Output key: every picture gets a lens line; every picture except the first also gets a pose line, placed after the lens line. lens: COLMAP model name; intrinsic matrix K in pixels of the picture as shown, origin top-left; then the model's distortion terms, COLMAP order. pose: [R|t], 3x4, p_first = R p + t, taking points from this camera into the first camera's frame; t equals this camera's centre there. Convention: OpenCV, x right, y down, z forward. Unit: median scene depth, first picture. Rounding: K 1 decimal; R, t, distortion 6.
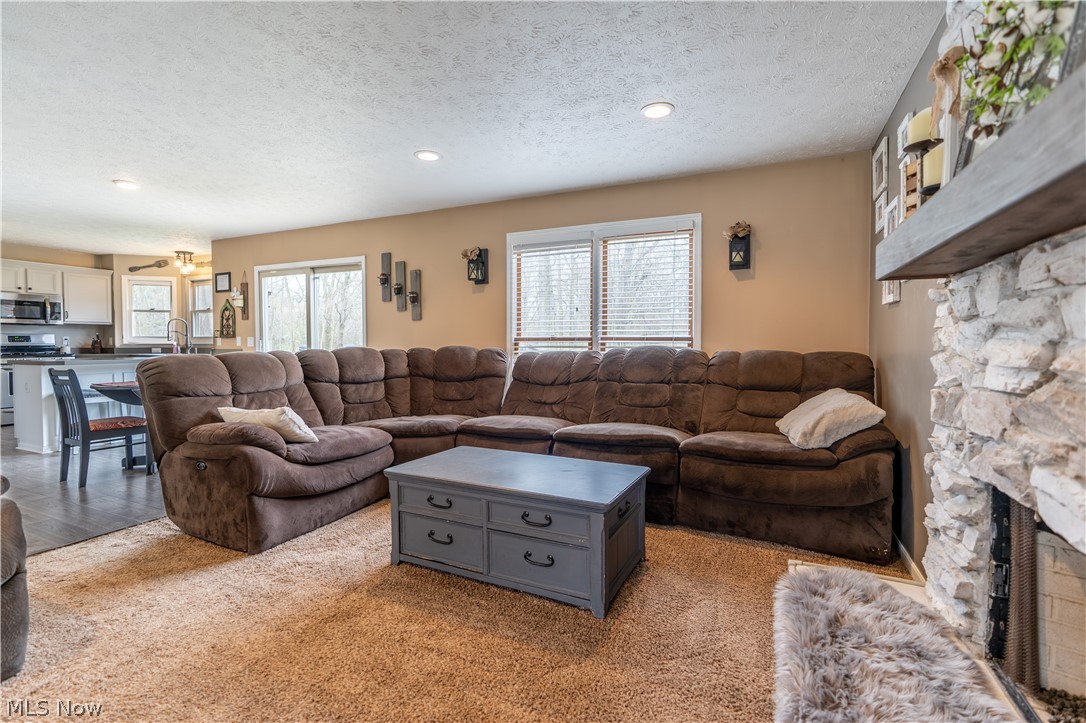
lens RADIAL K [[495.8, 0, 544.5], [0, 495.8, 355.7], [0, 0, 1]] dist [-0.007187, 0.002550]
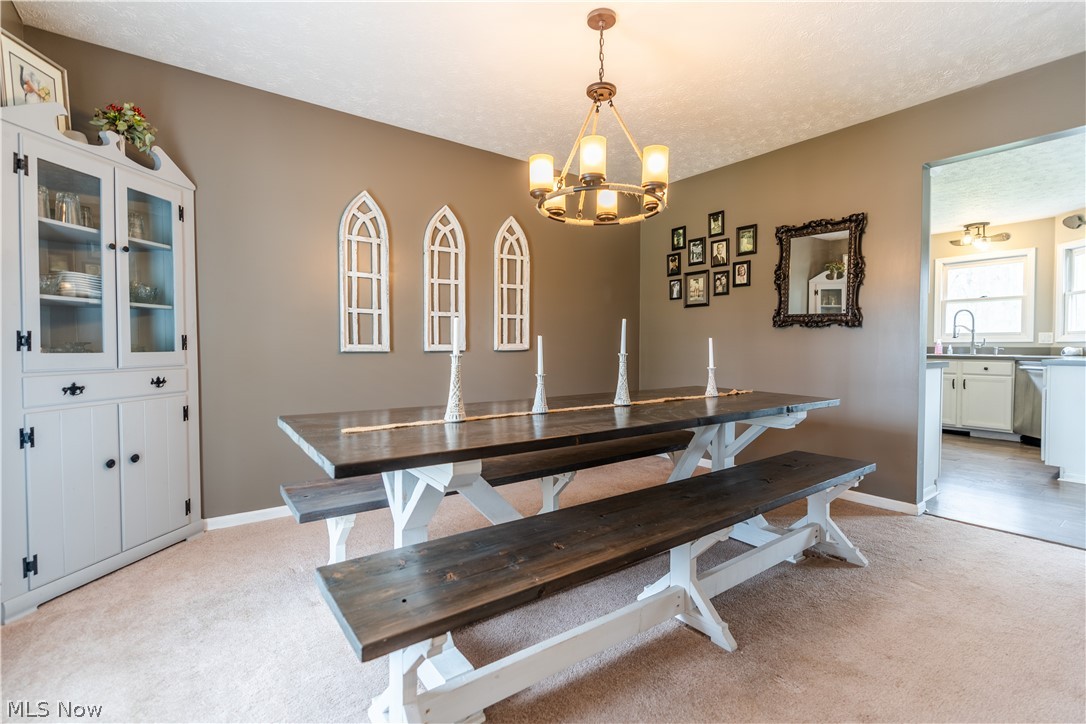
lens RADIAL K [[495.8, 0, 545.2], [0, 495.8, 359.6], [0, 0, 1]] dist [-0.007187, 0.002550]
pose [[0.878925, 0.007440, -0.476901, -1.623723], [-0.012418, 0.999896, -0.007286, 0.030739], [0.476798, 0.012326, 0.878927, -0.006345]]
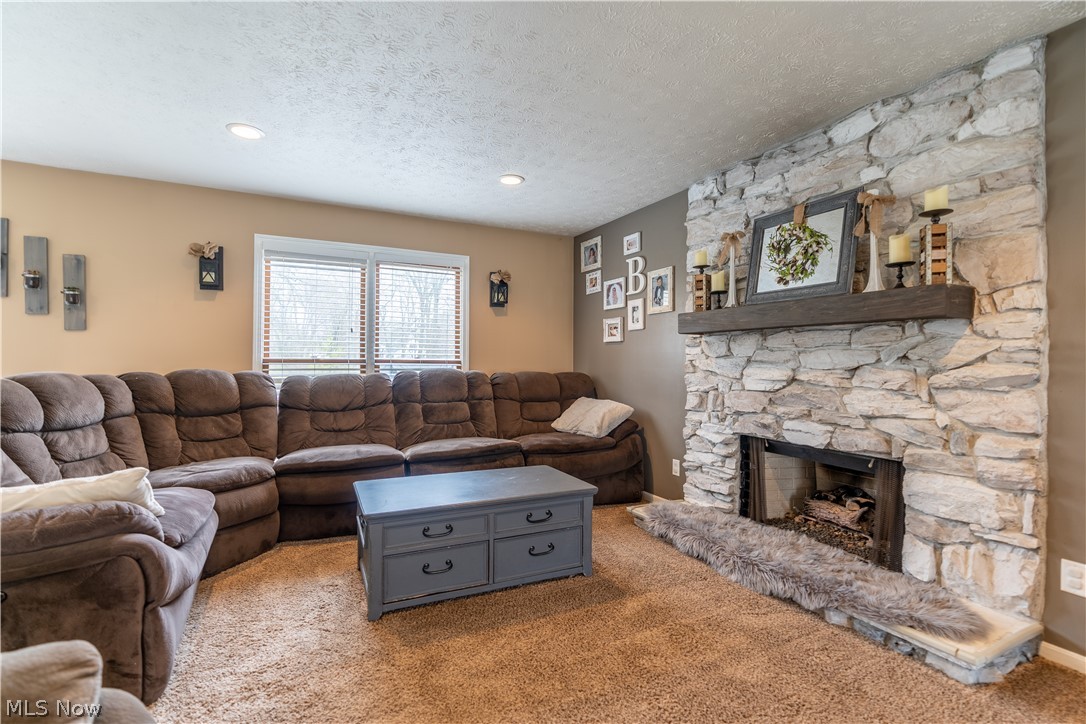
lens RADIAL K [[495.8, 0, 542.2], [0, 495.8, 358.8], [0, 0, 1]] dist [-0.007187, 0.002550]
pose [[0.624428, 0.009586, 0.781024, -0.450898], [0.014184, 0.999621, -0.023609, -0.010589], [-0.780954, 0.025820, 0.624055, 0.113842]]
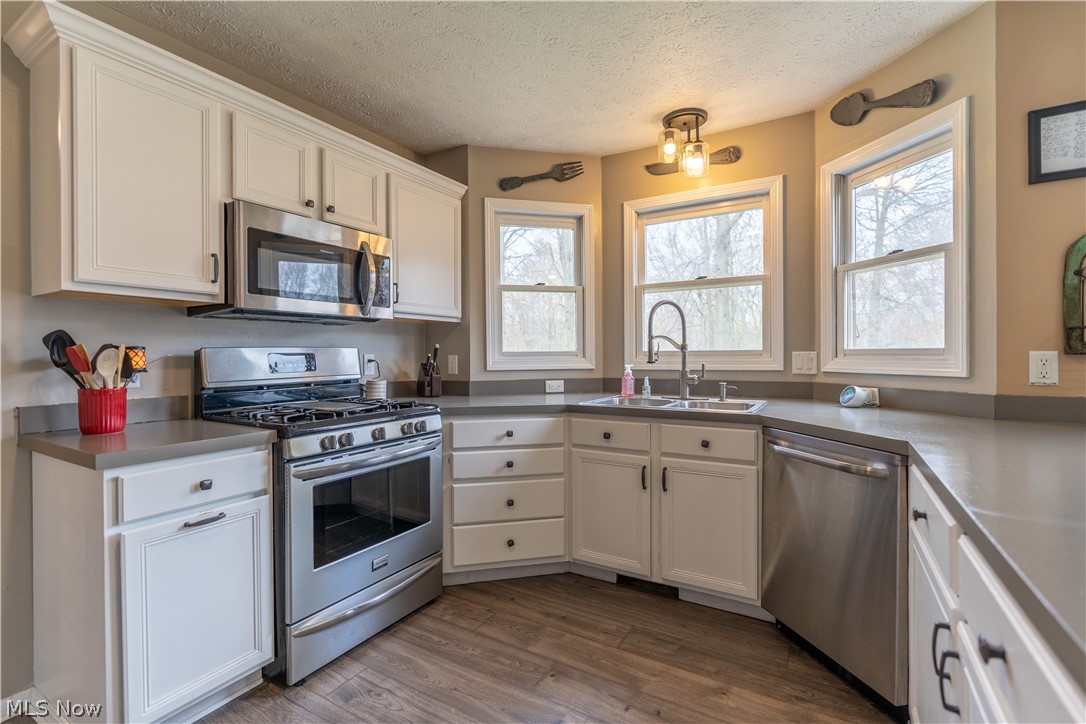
lens RADIAL K [[495.8, 0, 542.6], [0, 495.8, 358.5], [0, 0, 1]] dist [-0.007187, 0.002550]
pose [[0.994835, -0.010335, -0.100976, -1.358794], [0.008357, 0.999765, -0.019994, -0.045195], [0.101159, 0.019047, 0.994688, 1.075745]]
